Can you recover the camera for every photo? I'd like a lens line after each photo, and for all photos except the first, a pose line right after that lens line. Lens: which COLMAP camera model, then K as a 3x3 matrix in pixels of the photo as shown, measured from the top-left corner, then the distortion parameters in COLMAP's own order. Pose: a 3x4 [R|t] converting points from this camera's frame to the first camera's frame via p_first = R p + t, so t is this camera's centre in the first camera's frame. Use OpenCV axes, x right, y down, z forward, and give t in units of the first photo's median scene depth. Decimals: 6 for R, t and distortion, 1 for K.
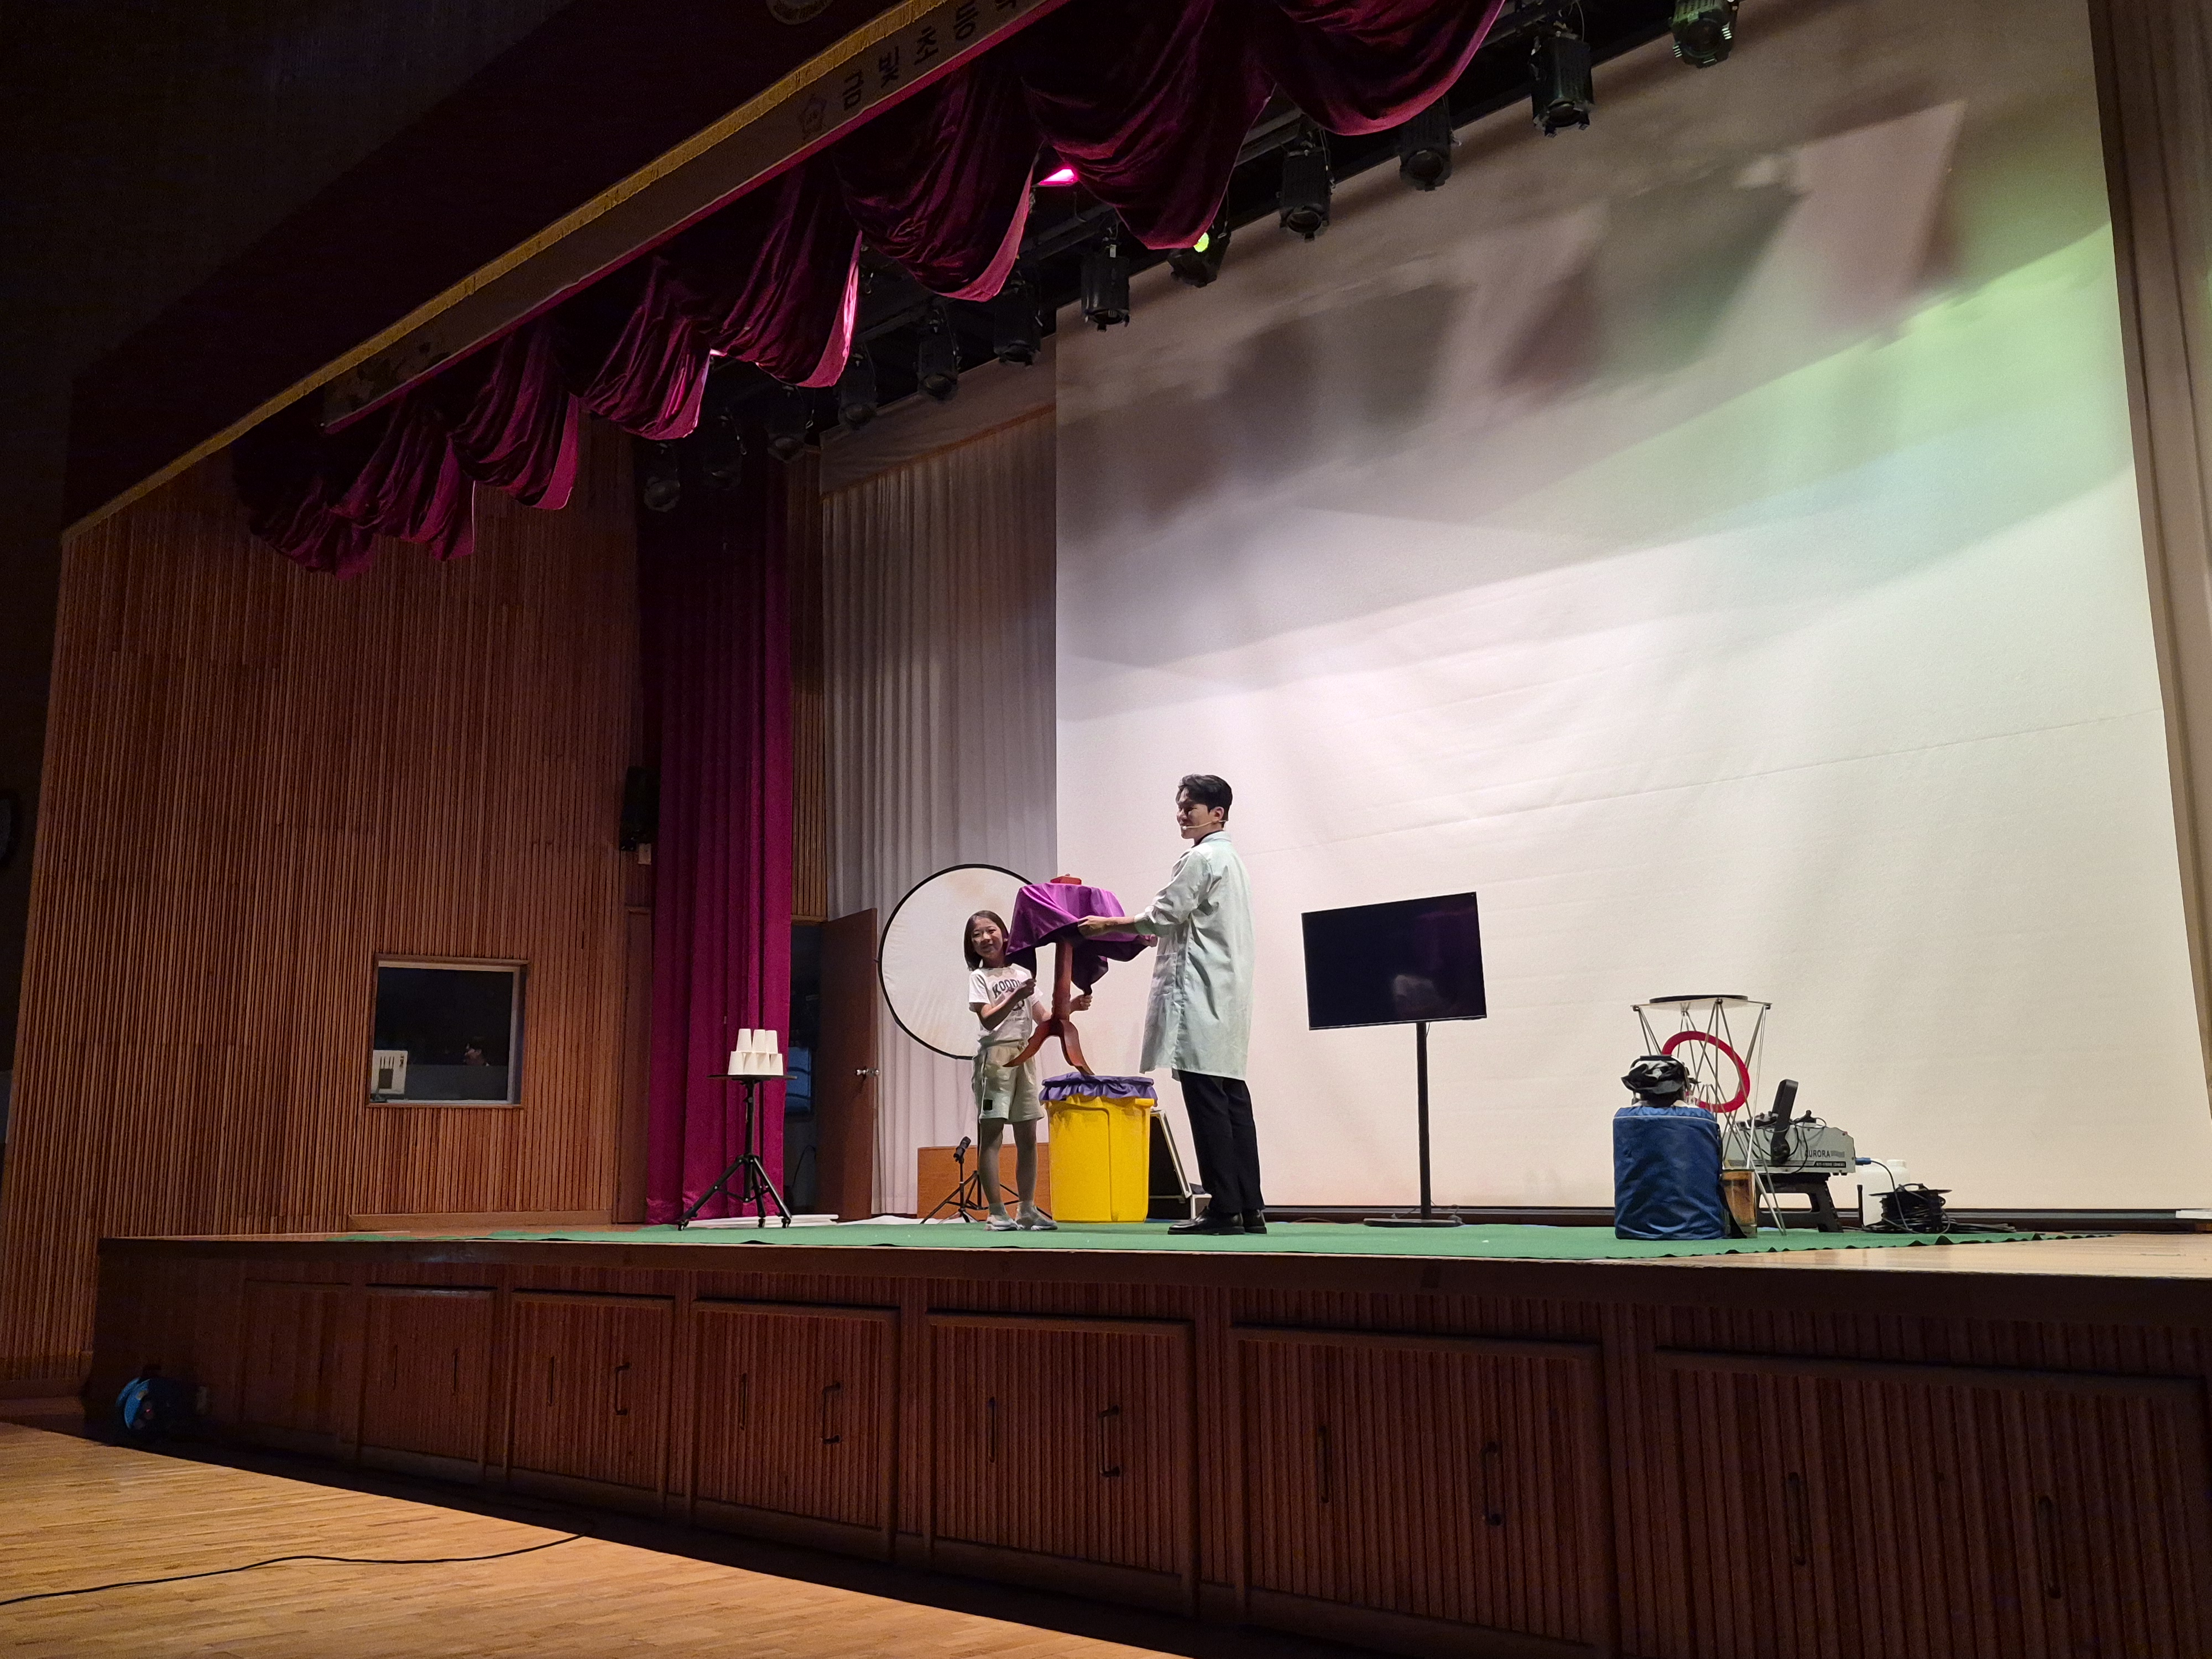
lens RADIAL K [[1931.9, 0, 1115.4], [0, 1931.9, 816.8], [0, 0, 1]] dist [0.066399, -0.029576]
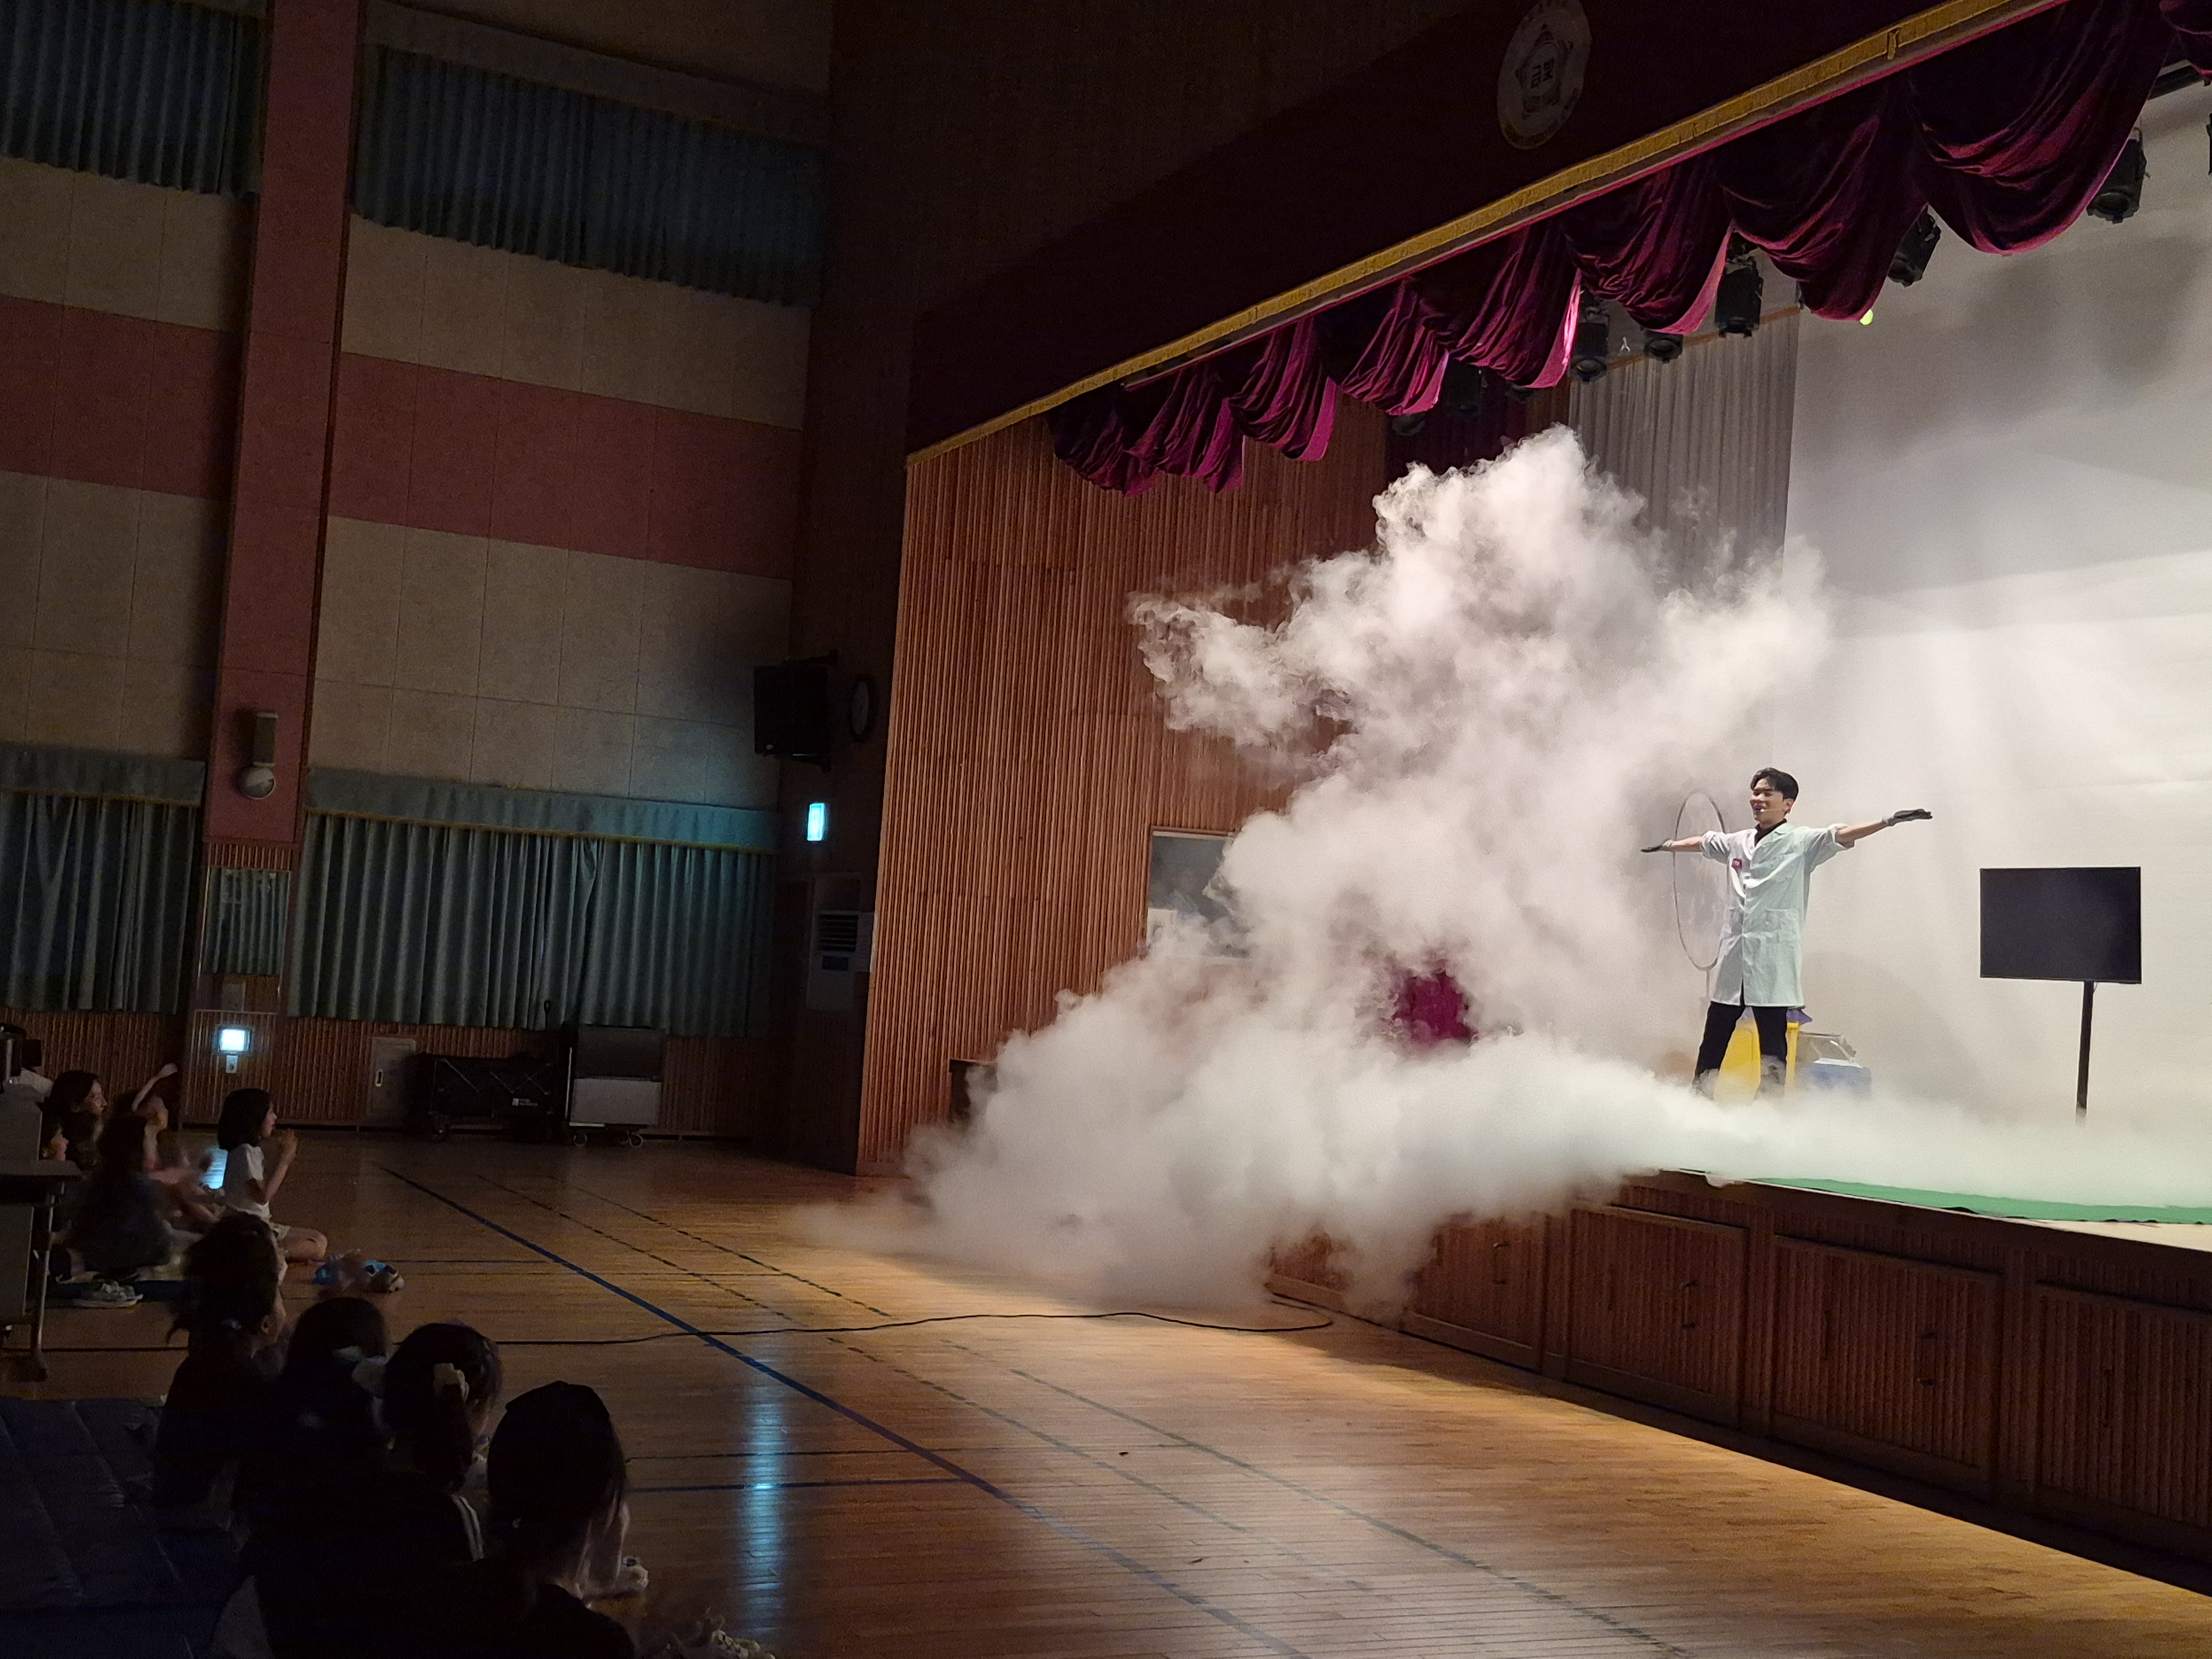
lens RADIAL K [[2483.9, 0, 1113.0], [0, 2483.9, 844.4], [0, 0, 1]] dist [0.080490, 0.000000]
pose [[0.938759, 0.053180, -0.340447, 0.114795], [-0.009338, 0.991582, 0.129143, -0.134521], [0.344449, -0.118055, 0.931353, -0.445161]]
